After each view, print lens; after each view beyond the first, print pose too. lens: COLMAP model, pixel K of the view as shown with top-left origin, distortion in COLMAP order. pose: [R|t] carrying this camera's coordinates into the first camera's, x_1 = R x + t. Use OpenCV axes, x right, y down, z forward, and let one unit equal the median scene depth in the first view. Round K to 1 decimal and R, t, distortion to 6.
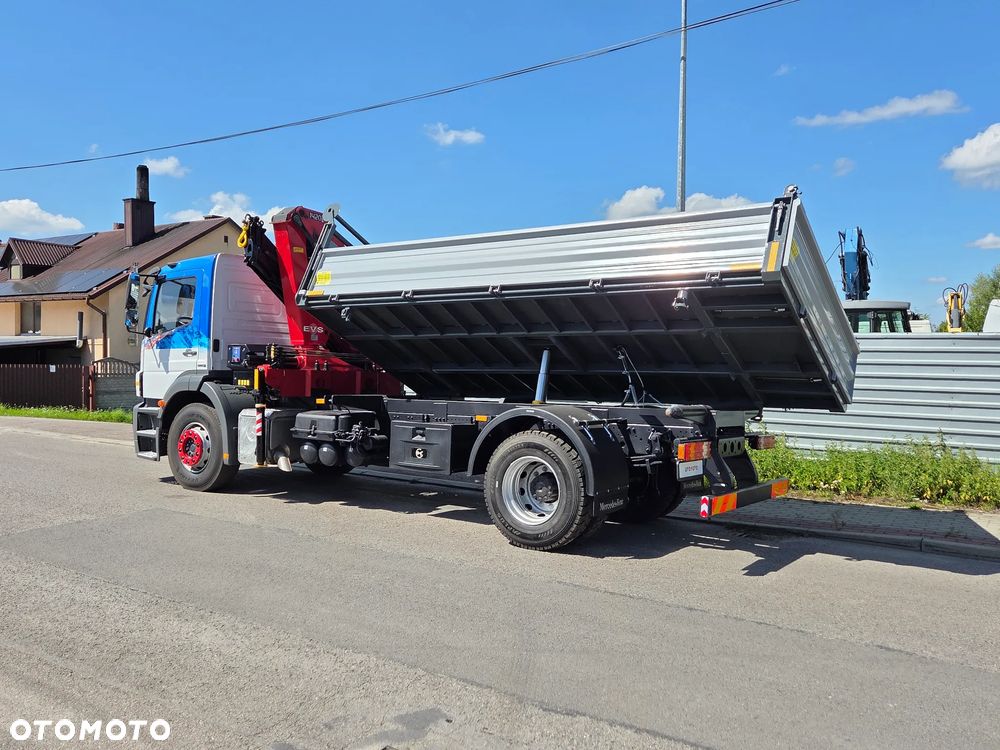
lens RADIAL K [[845.2, 0, 498.6], [0, 845.2, 366.9], [0, 0, 1]] dist [0.076804, -0.051692]
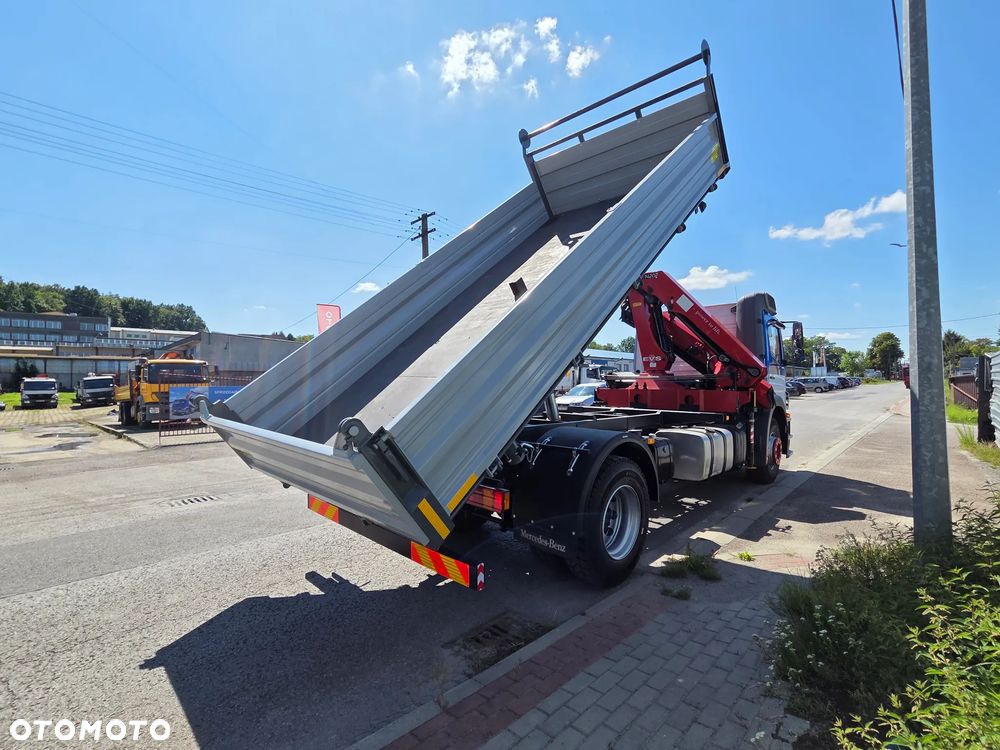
lens RADIAL K [[452.9, 0, 498.8], [0, 452.9, 382.0], [0, 0, 1]] dist [-0.000945, 0.002671]
pose [[-0.167805, -0.022673, -0.985559, 0.546943], [0.001663, 0.999728, -0.023282, 0.008959], [0.985819, -0.005545, -0.167721, 0.900200]]
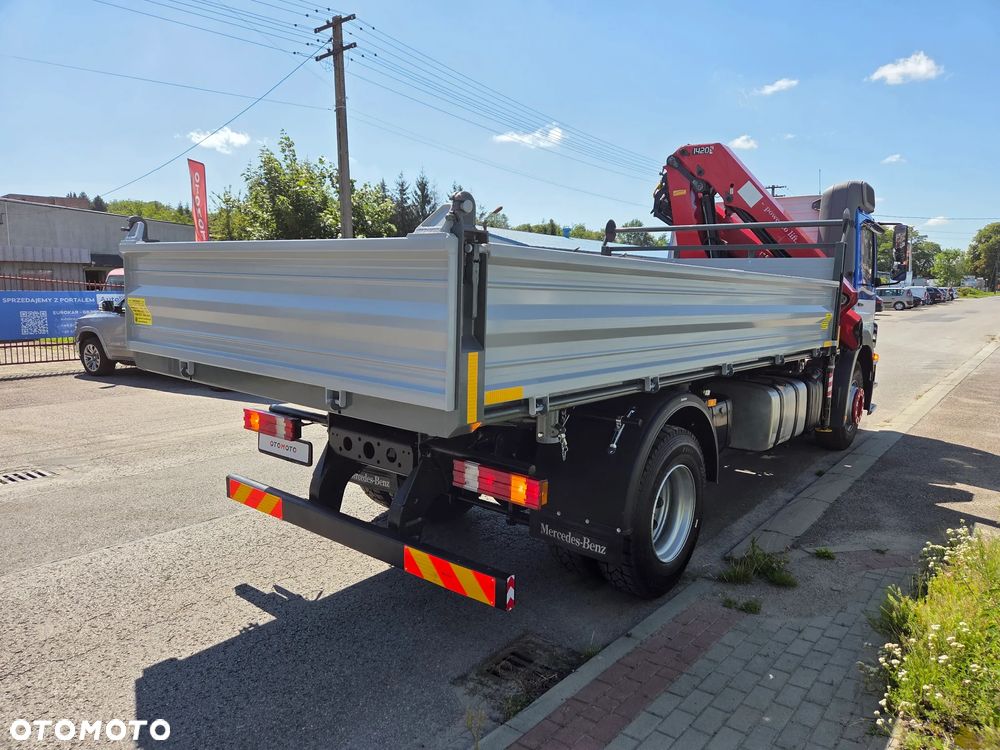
lens RADIAL K [[671.9, 0, 496.8], [0, 671.9, 374.9], [0, 0, 1]] dist [0.067064, -0.056698]
pose [[-0.079225, 0.108710, -0.990911, 0.570318], [-0.016728, 0.993751, 0.110359, -0.012728], [0.996716, 0.025320, -0.076912, 0.859376]]
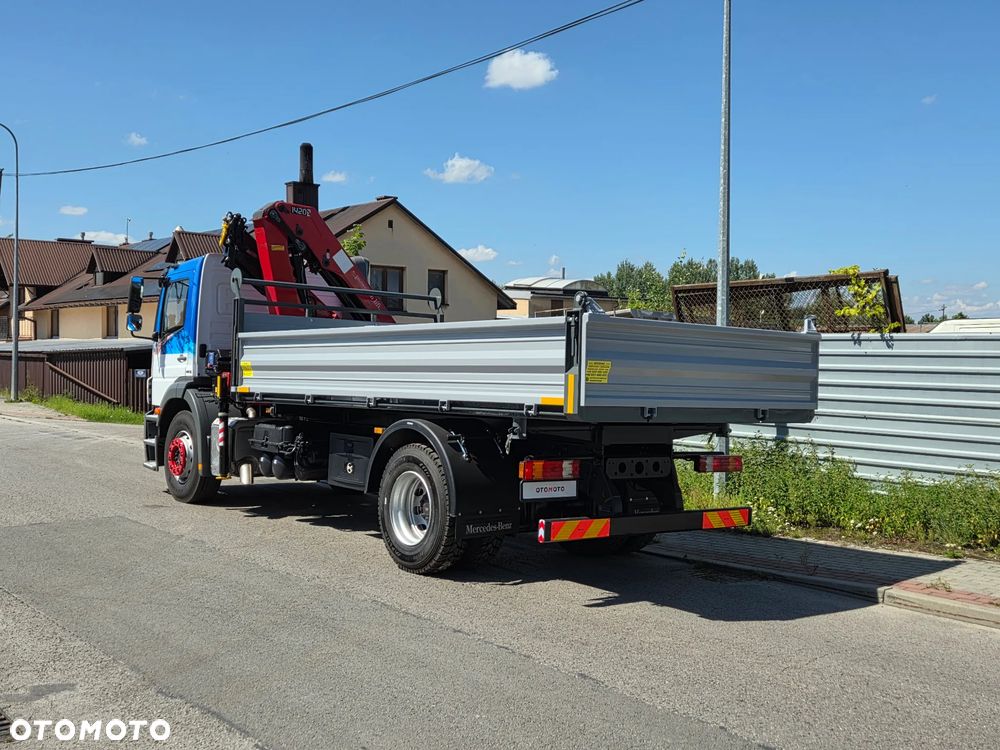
lens RADIAL K [[1111.3, 0, 509.4], [0, 1111.3, 370.1], [0, 0, 1]] dist [0.063907, 0.000000]
pose [[0.956699, 0.003270, -0.291061, 0.363722], [-0.004412, 0.999985, -0.003266, -0.000953], [0.291046, 0.004409, 0.956699, -0.094250]]
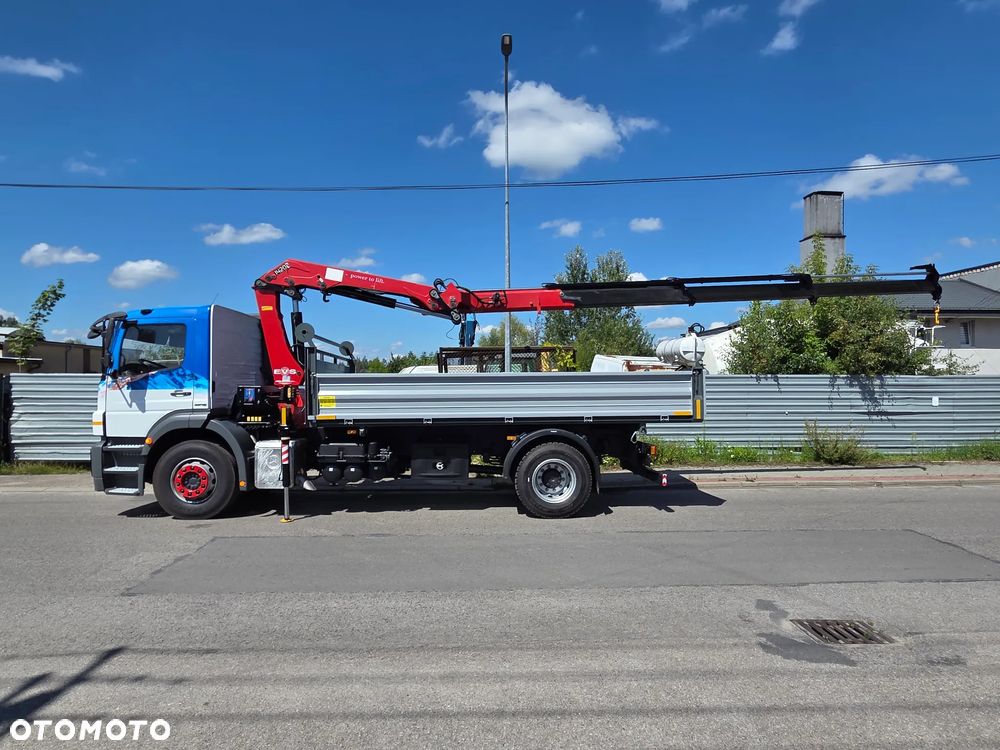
lens RADIAL K [[593.2, 0, 504.8], [0, 593.2, 377.9], [0, 0, 1]] dist [-0.012221, 0.009447]
pose [[0.795642, -0.005639, 0.605741, -0.505049], [0.014708, 0.999842, -0.010011, -0.023381], [-0.605589, 0.016874, 0.795599, 0.144848]]
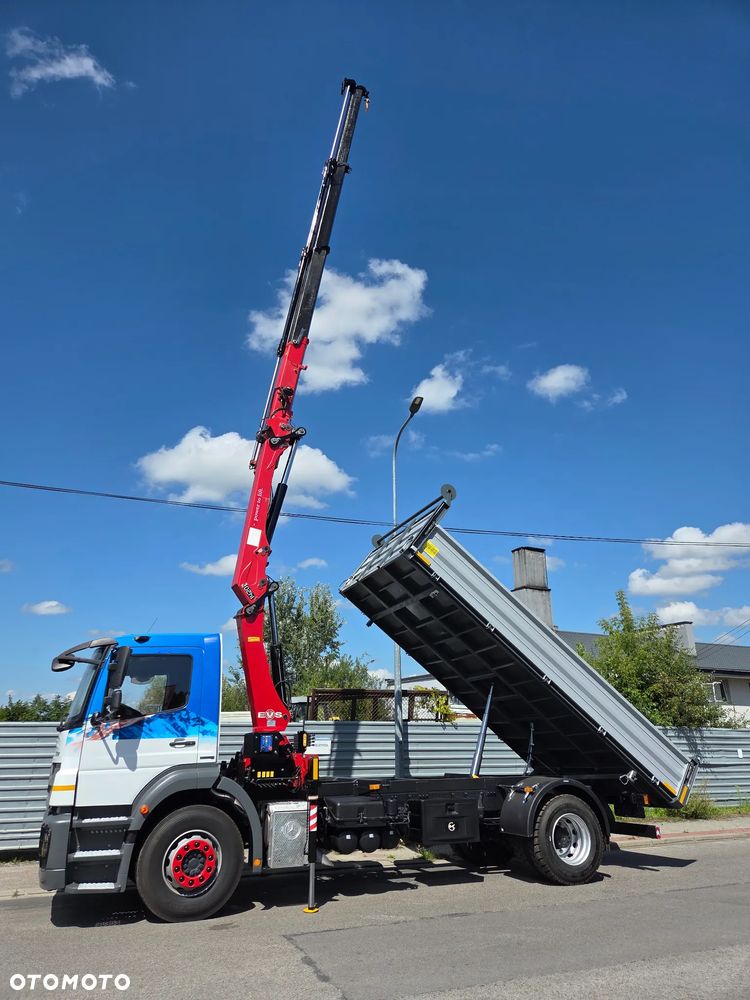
lens RADIAL K [[671.9, 0, 374.8], [0, 671.9, 501.7], [0, 0, 1]] dist [0.067064, -0.056698]
pose [[0.523416, 0.270345, 0.808053, -0.925714], [0.018326, 0.944542, -0.327880, -0.018815], [-0.851880, 0.186426, 0.489433, 0.444006]]
